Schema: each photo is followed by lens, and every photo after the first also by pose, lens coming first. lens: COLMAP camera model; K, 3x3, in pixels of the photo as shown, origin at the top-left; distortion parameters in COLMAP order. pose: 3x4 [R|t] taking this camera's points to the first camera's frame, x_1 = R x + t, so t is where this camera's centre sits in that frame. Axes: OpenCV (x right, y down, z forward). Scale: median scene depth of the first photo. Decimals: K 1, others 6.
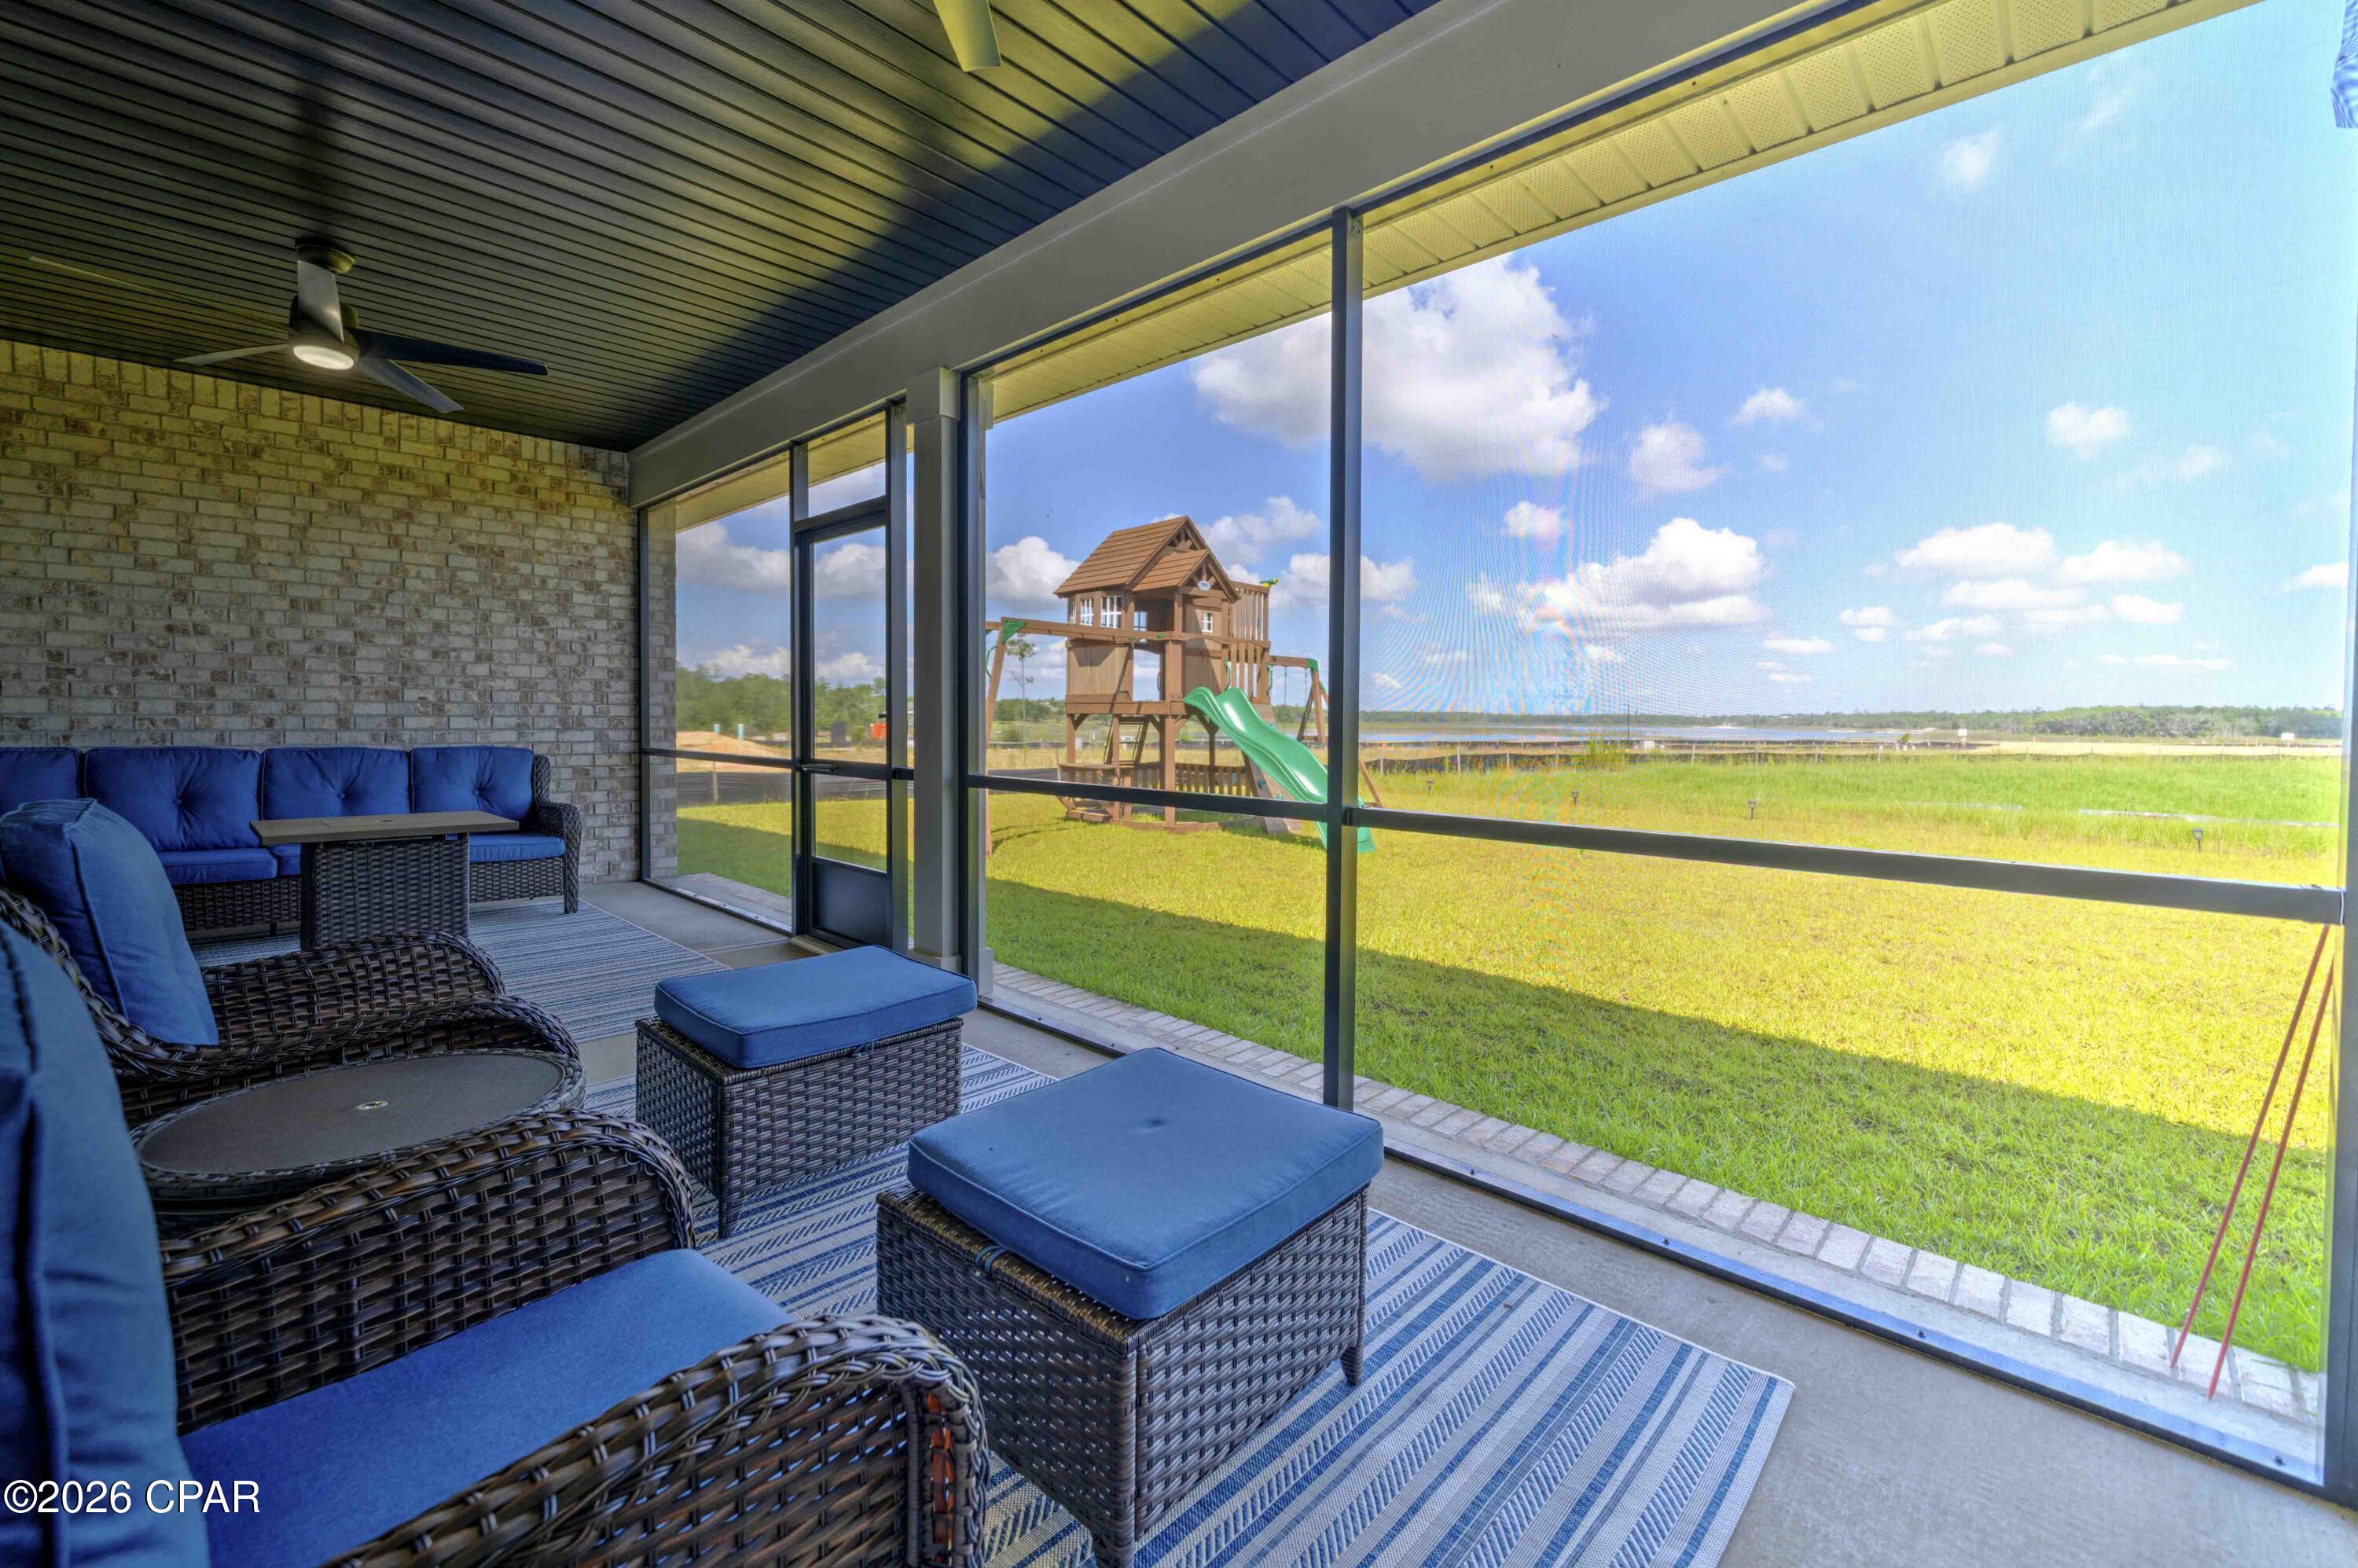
lens RADIAL K [[962.7, 0, 1167.2], [0, 962.7, 727.0], [0, 0, 1]] dist [-0.002992, 0.000184]
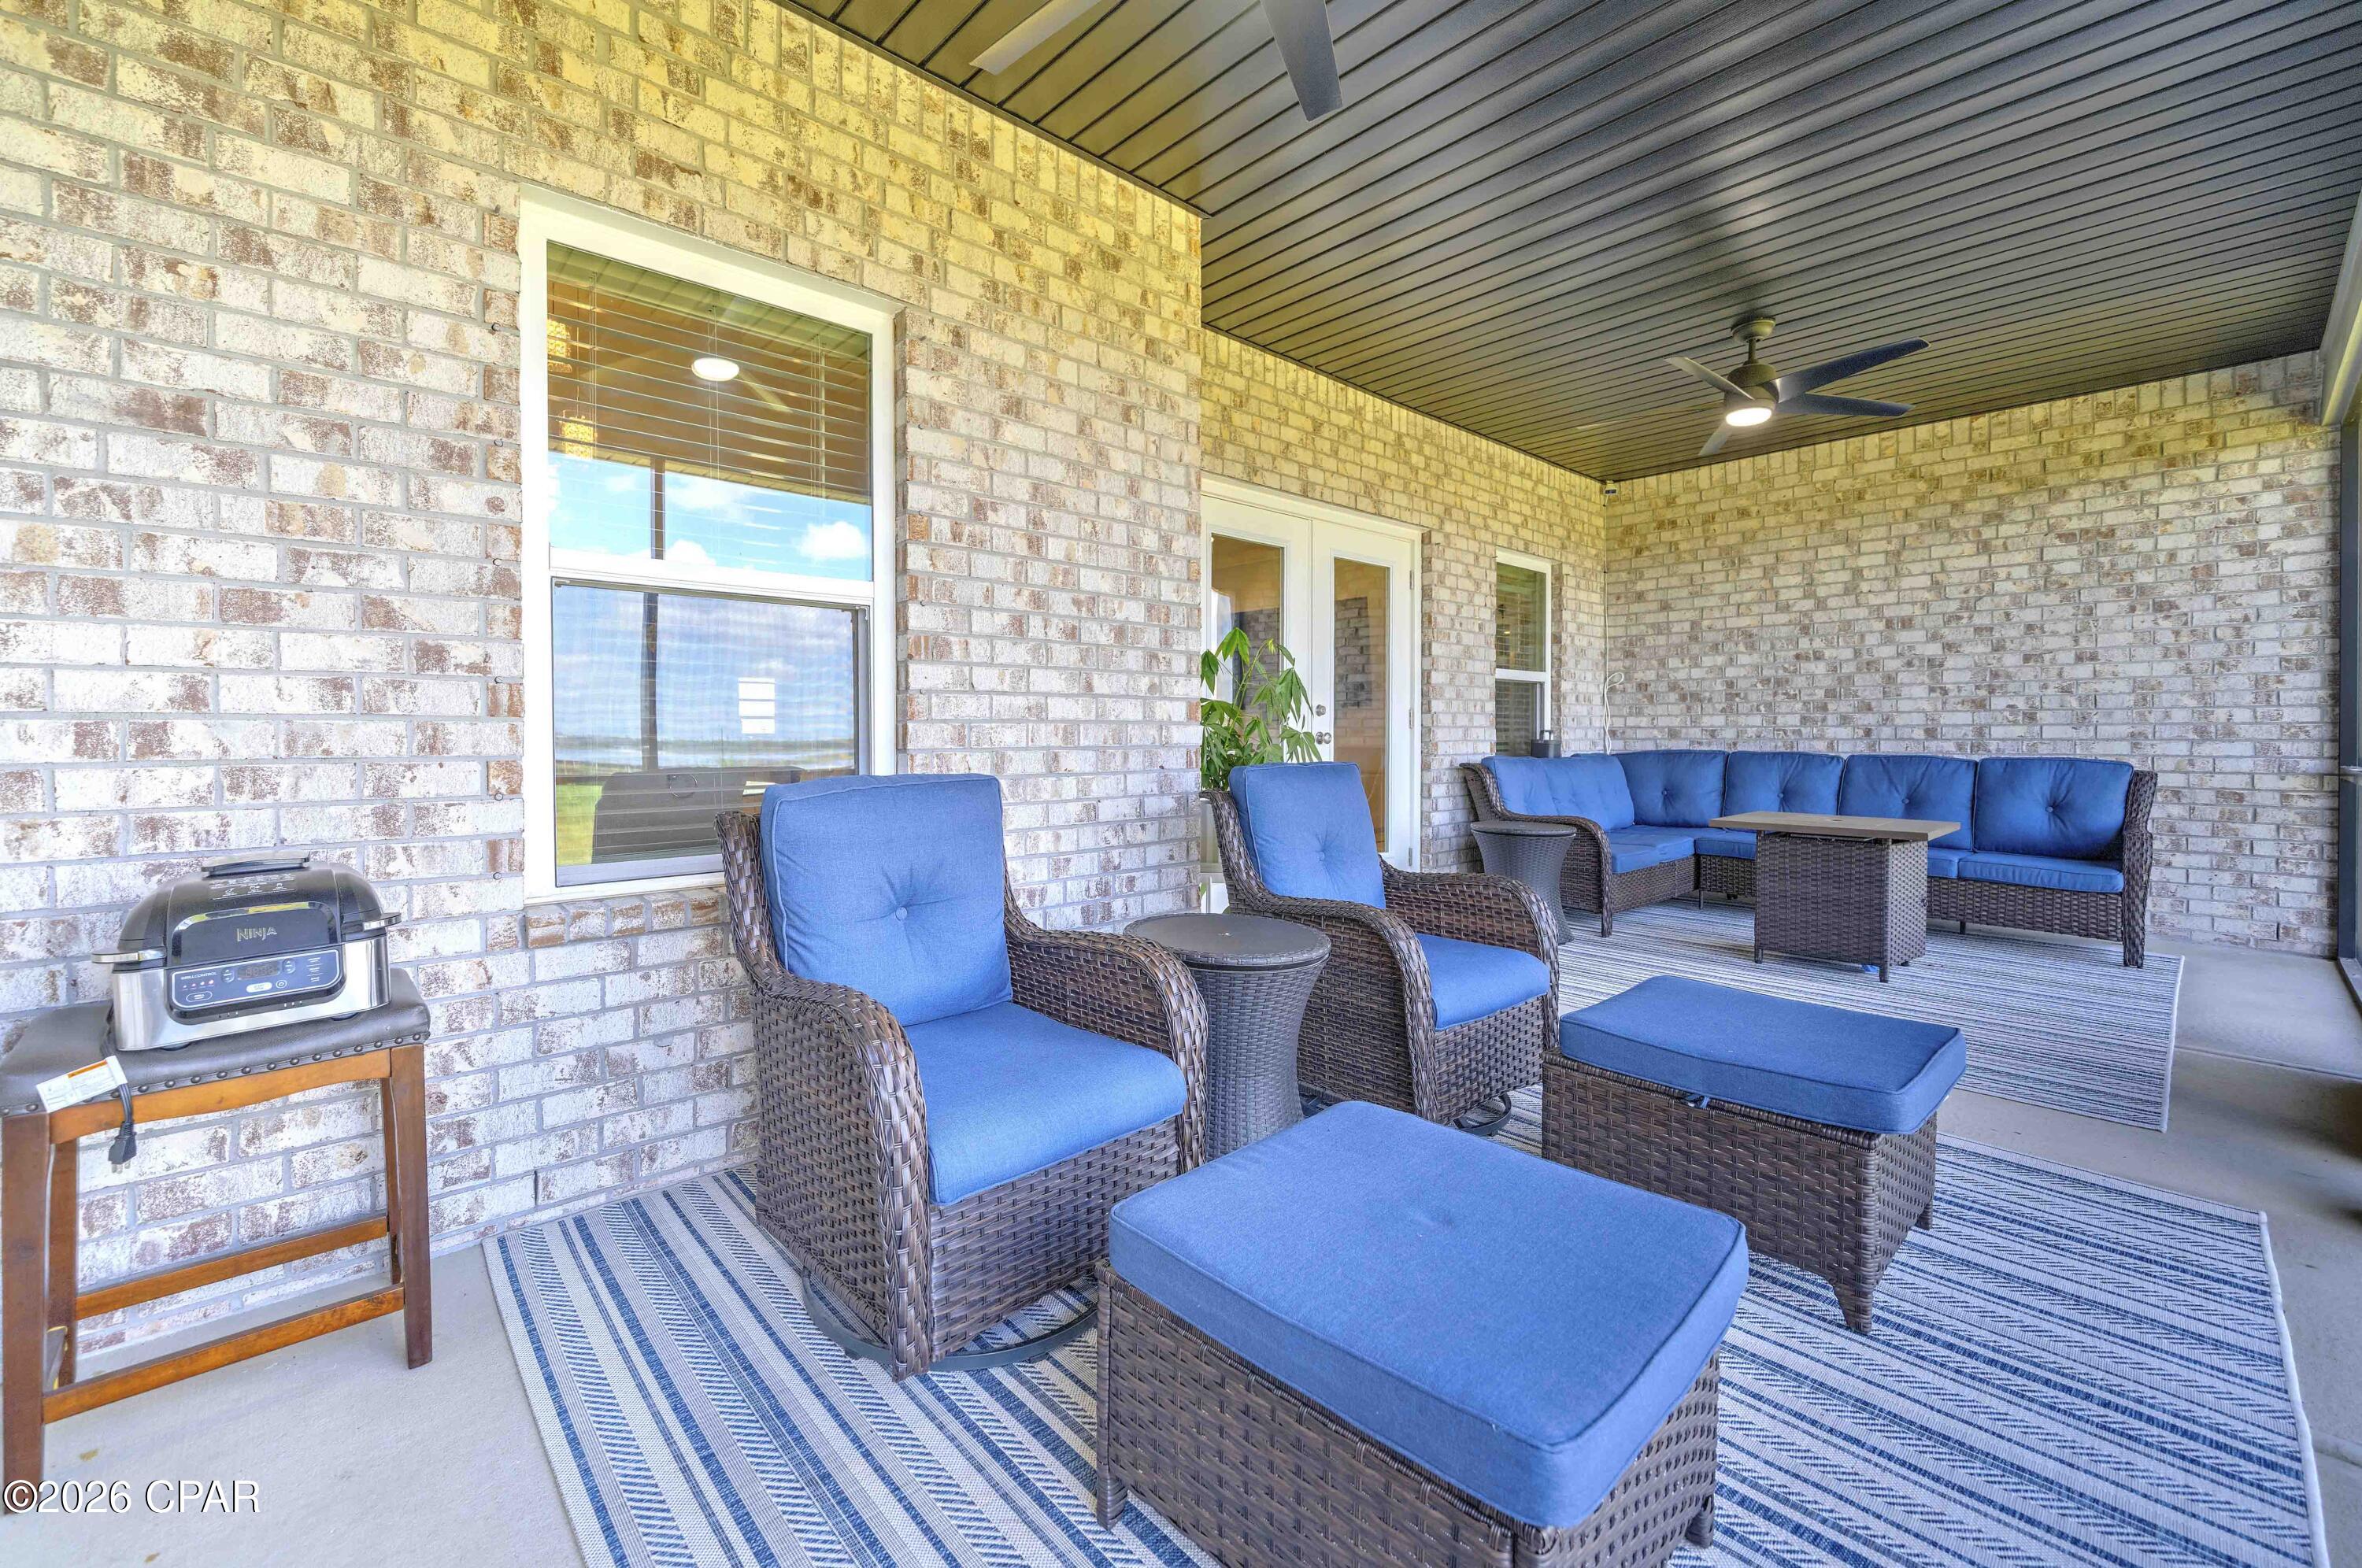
lens RADIAL K [[964.2, 0, 1176.6], [0, 964.2, 734.1], [0, 0, 1]] dist [-0.002992, 0.000184]
pose [[-0.050272, -0.007122, -0.998710, 0.211963], [-0.007818, 0.999947, -0.006737, 0.010230], [0.998705, 0.007469, -0.050325, 0.231626]]
